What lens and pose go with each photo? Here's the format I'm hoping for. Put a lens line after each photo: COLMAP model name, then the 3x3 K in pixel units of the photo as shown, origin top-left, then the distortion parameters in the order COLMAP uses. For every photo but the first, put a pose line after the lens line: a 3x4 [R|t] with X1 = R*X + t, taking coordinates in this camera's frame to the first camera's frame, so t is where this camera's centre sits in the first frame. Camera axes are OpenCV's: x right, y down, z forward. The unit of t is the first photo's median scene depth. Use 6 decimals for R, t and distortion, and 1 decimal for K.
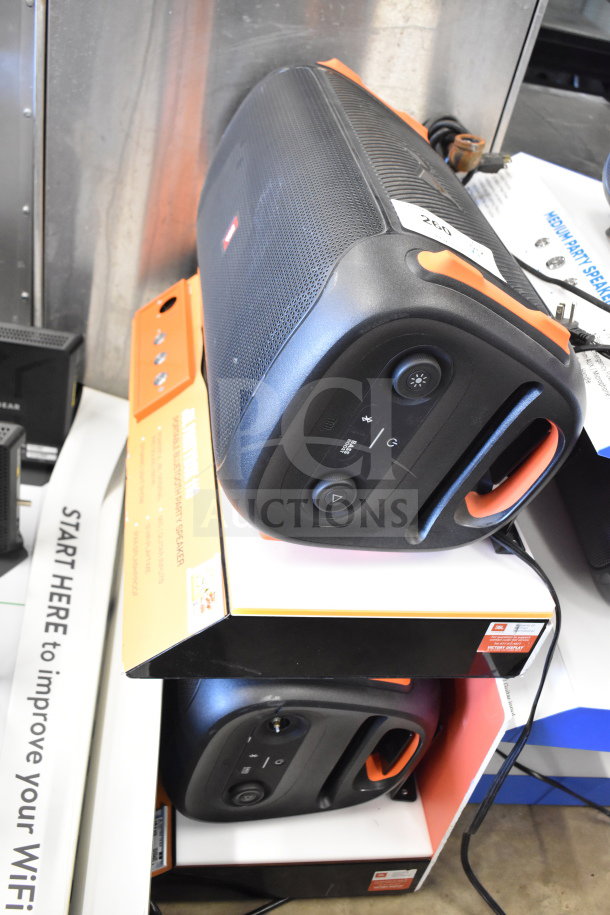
lens RADIAL K [[810.2, 0, 305.0], [0, 810.2, 457.5], [0, 0, 1]] dist [-0.047437, -0.066345]
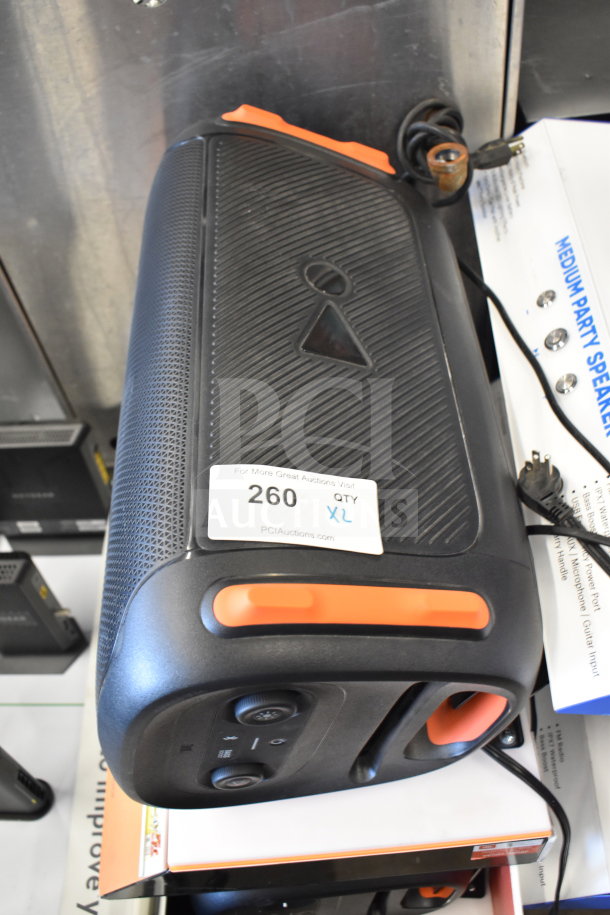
lens RADIAL K [[810.2, 0, 305.0], [0, 810.2, 457.5], [0, 0, 1]] dist [-0.047437, -0.066345]
pose [[0.956176, -0.118136, -0.267903, 0.265135], [0.172228, 0.966885, 0.188336, -0.306389], [0.236783, -0.226223, 0.944858, 0.199105]]
